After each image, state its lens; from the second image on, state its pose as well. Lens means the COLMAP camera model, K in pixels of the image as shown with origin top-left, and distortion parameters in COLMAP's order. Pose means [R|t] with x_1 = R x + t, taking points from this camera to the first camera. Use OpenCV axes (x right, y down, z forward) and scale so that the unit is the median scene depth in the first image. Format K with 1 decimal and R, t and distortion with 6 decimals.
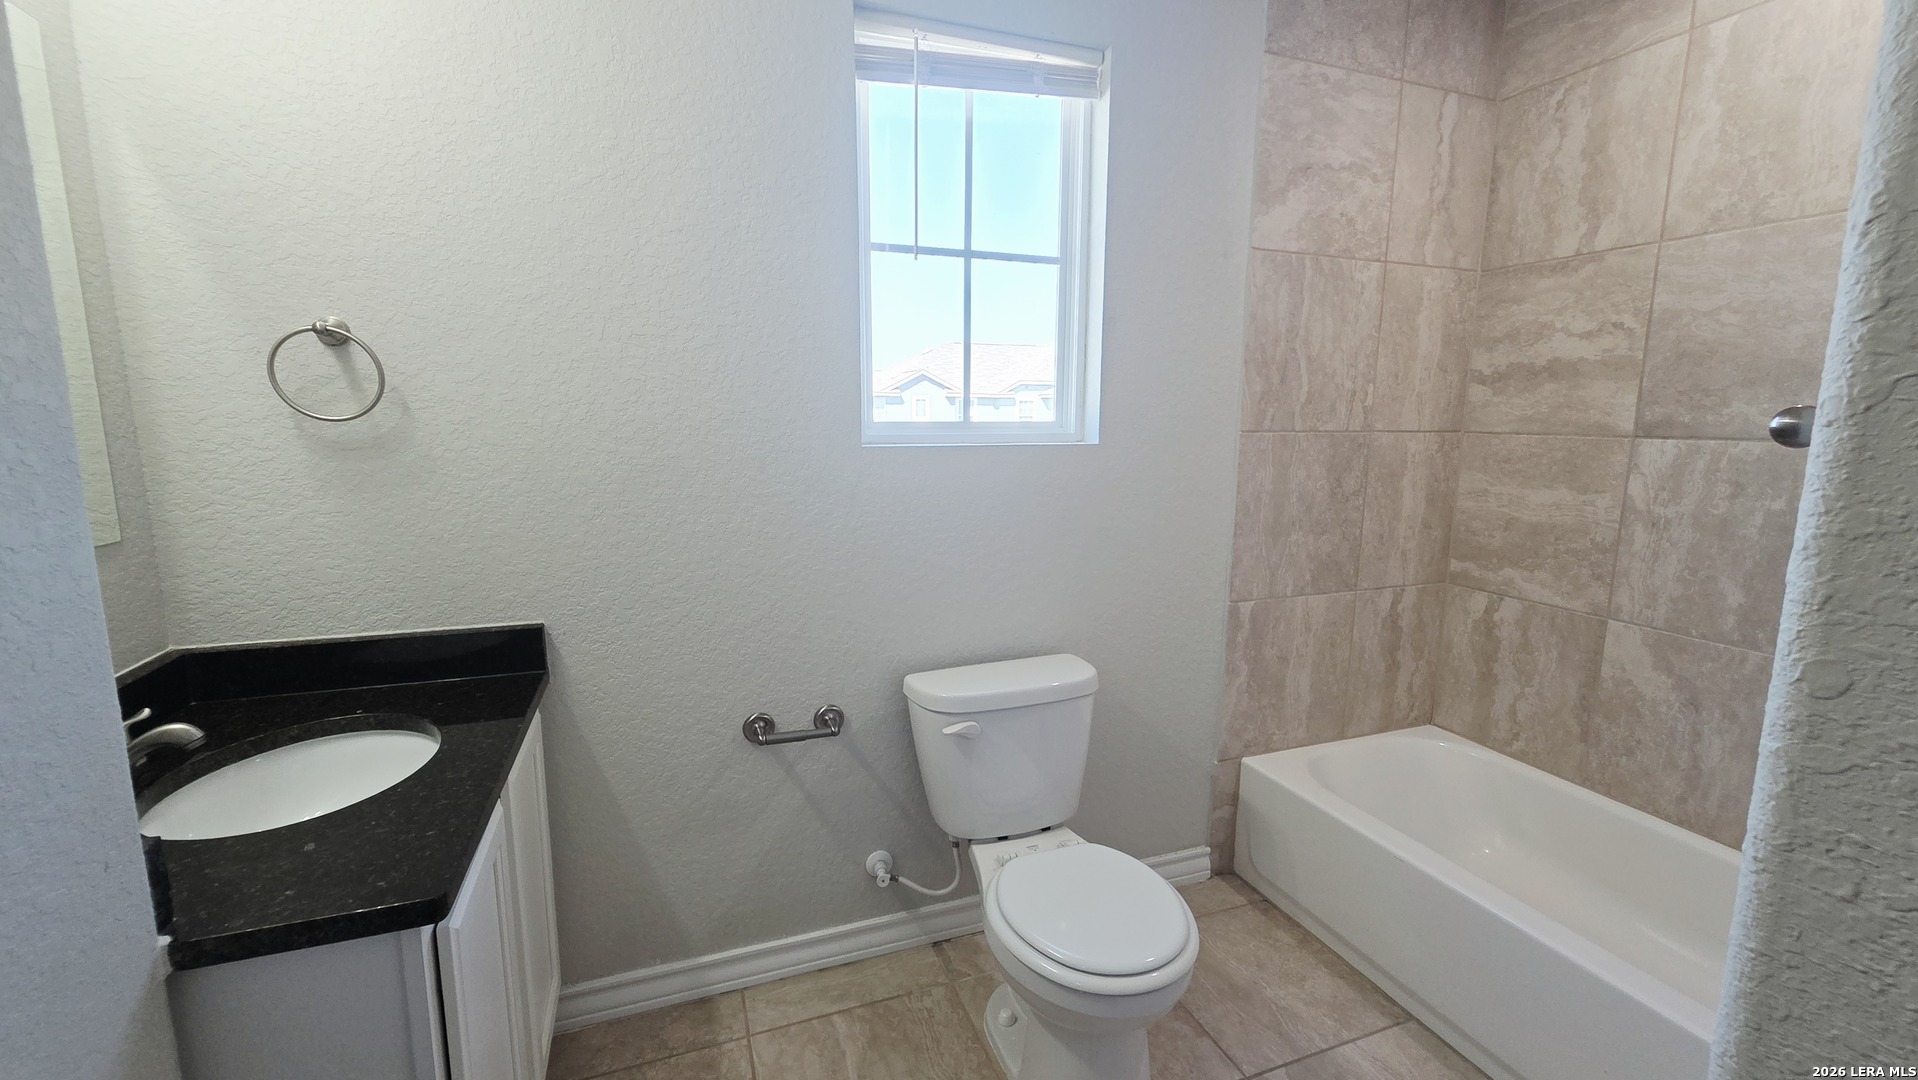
lens RADIAL K [[784.1, 0, 961.1], [0, 784.1, 529.4], [0, 0, 1]] dist [0.000464, -0.000079]
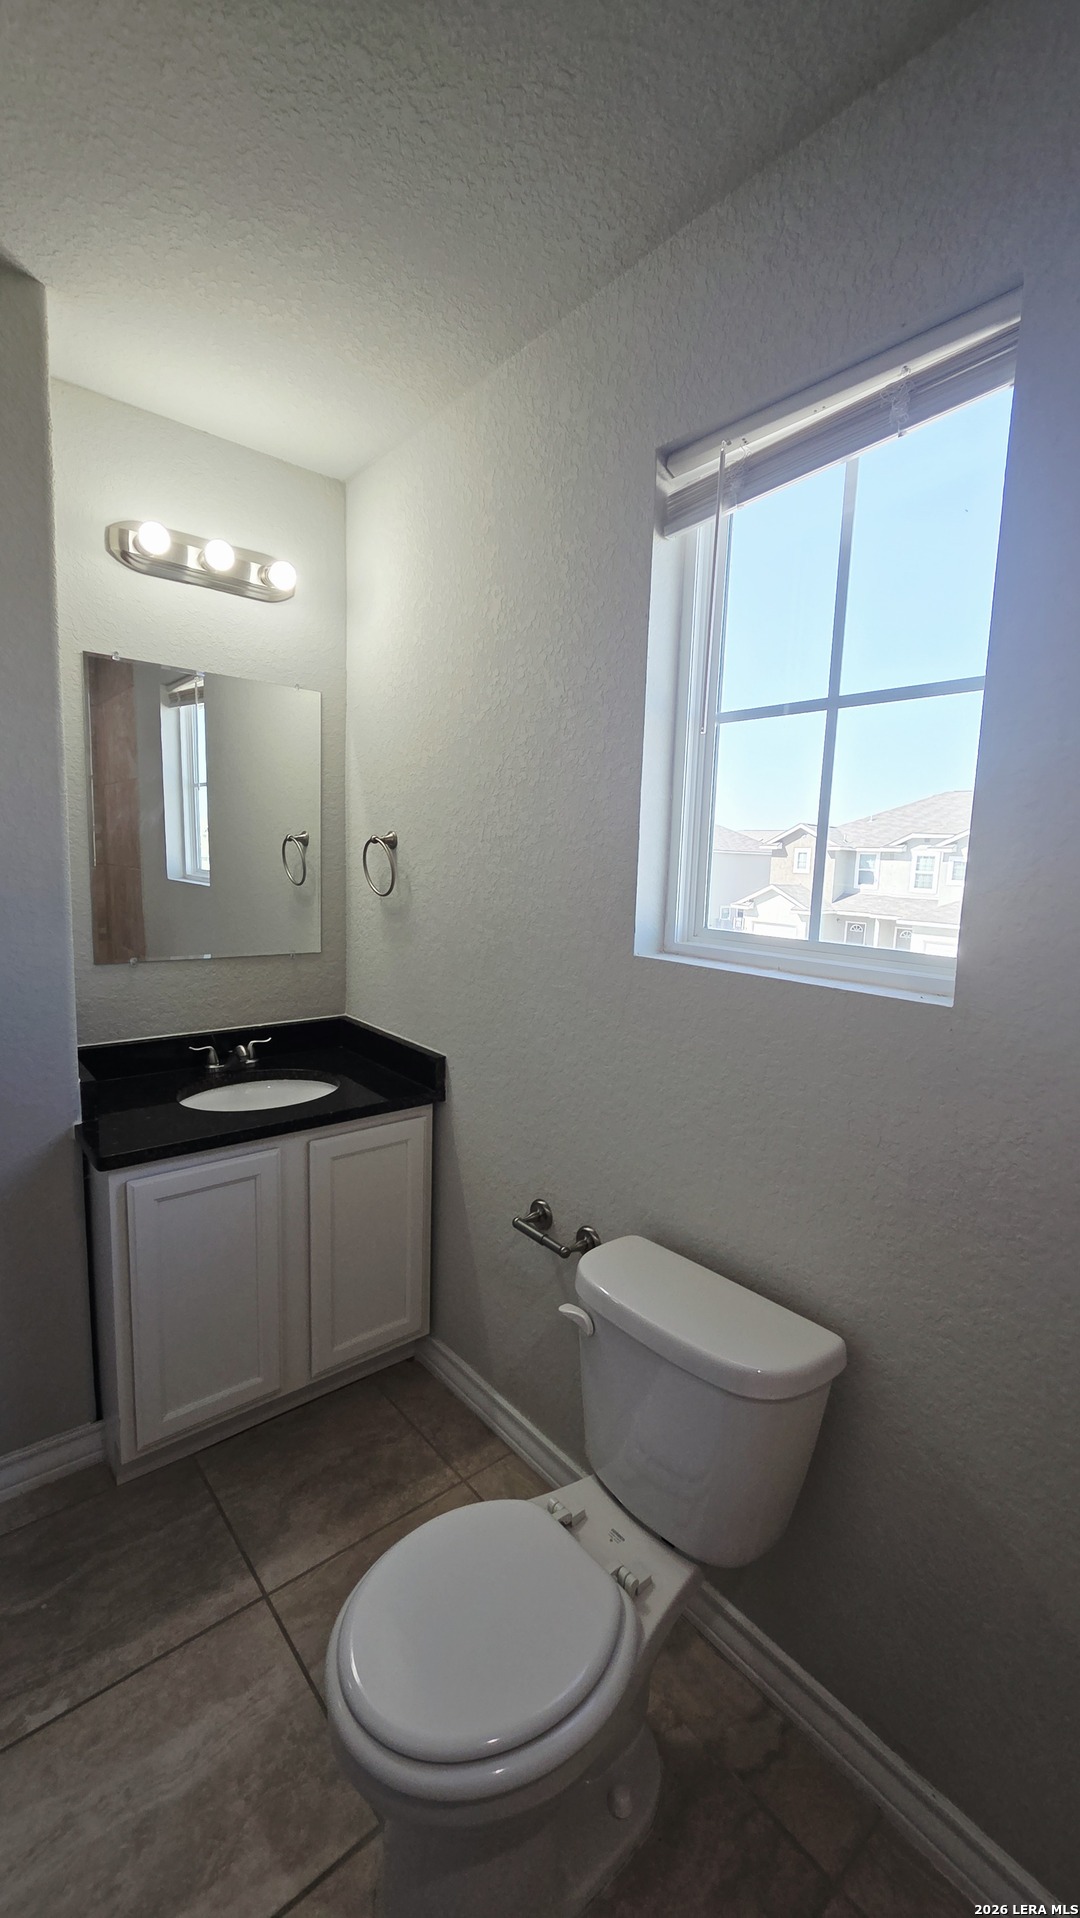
lens RADIAL K [[784.1, 0, 541.9], [0, 784.1, 953.3], [0, 0, 1]] dist [0.000464, -0.000079]
pose [[0.340504, 0.126724, -0.931664, 0.691860], [-0.167646, 0.983181, 0.072460, -0.164608], [0.925177, 0.131517, 0.356021, 0.635472]]
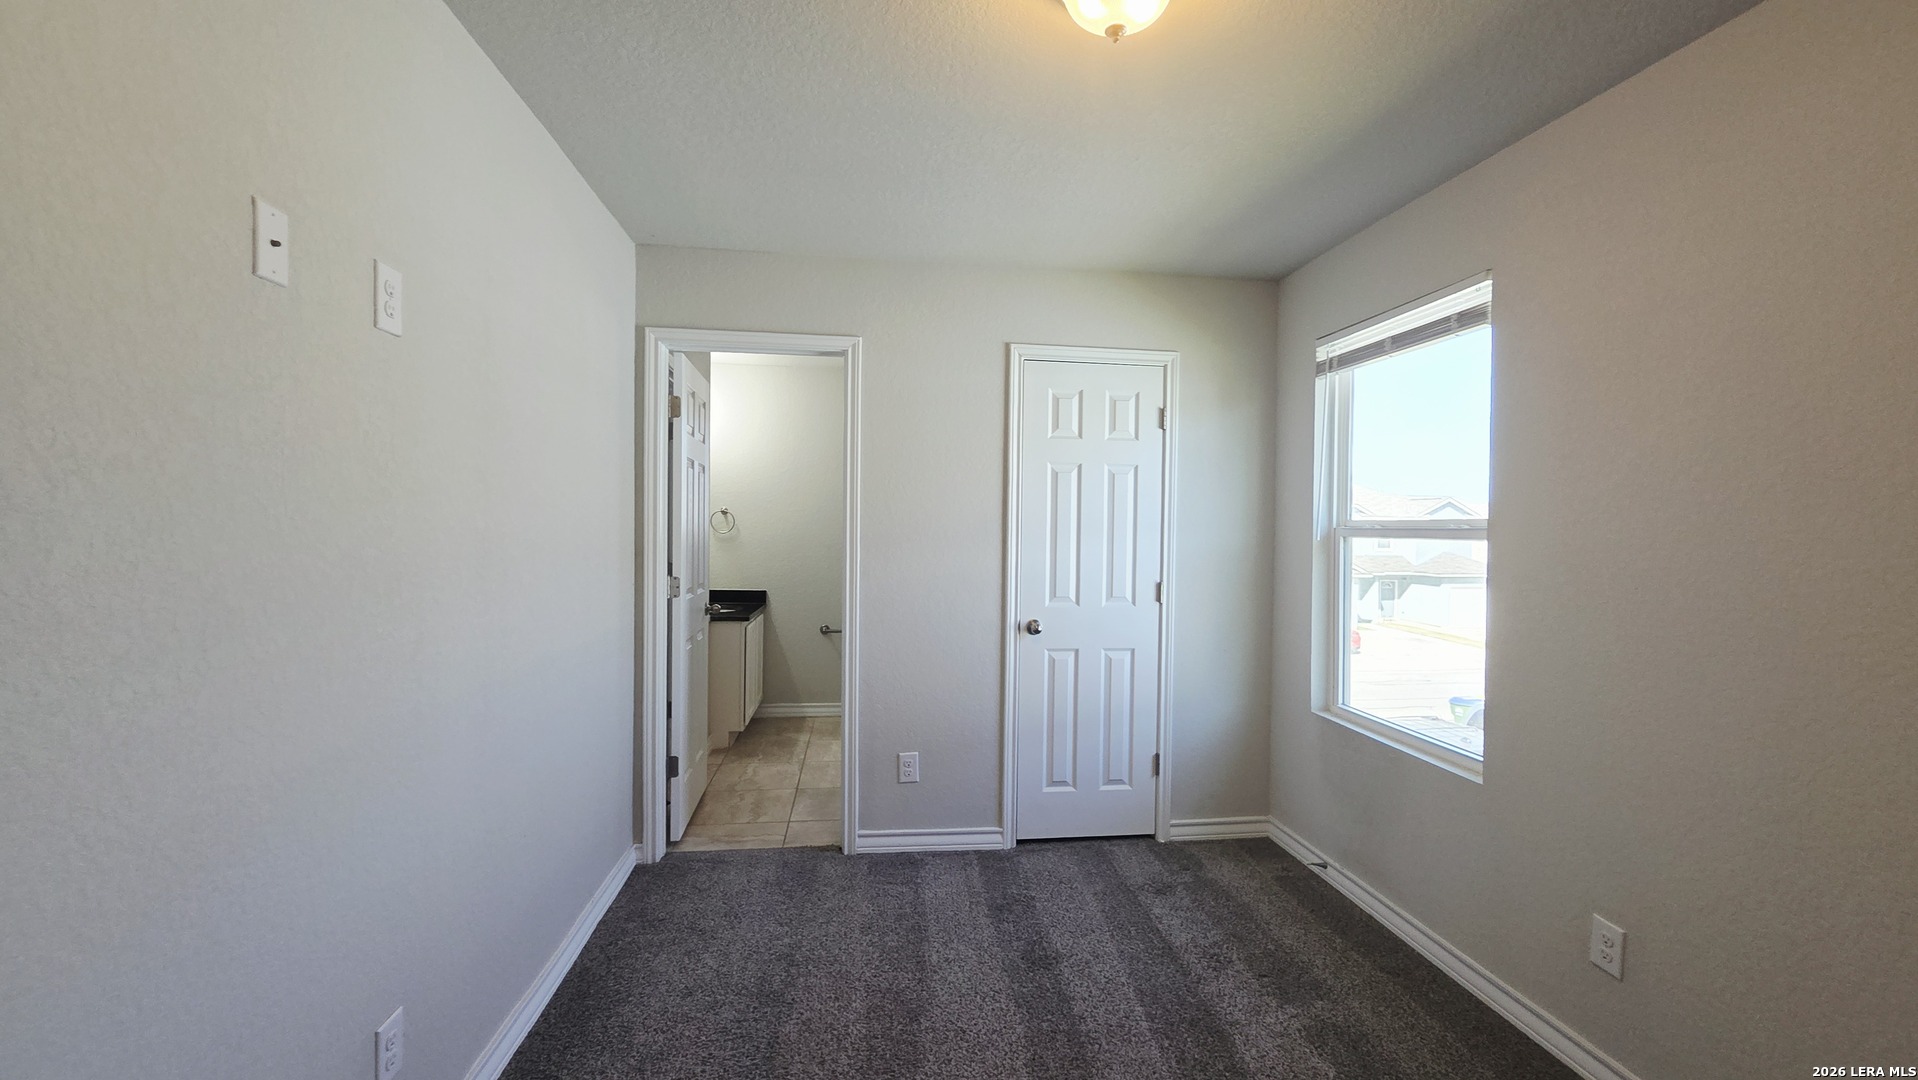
lens RADIAL K [[784.1, 0, 961.1], [0, 784.1, 529.4], [0, 0, 1]] dist [0.000464, -0.000079]
pose [[0.974744, 0.012759, -0.222959, 1.063514], [-0.044434, 0.989486, -0.137637, 0.283647], [0.218859, 0.144067, 0.965062, -2.169440]]
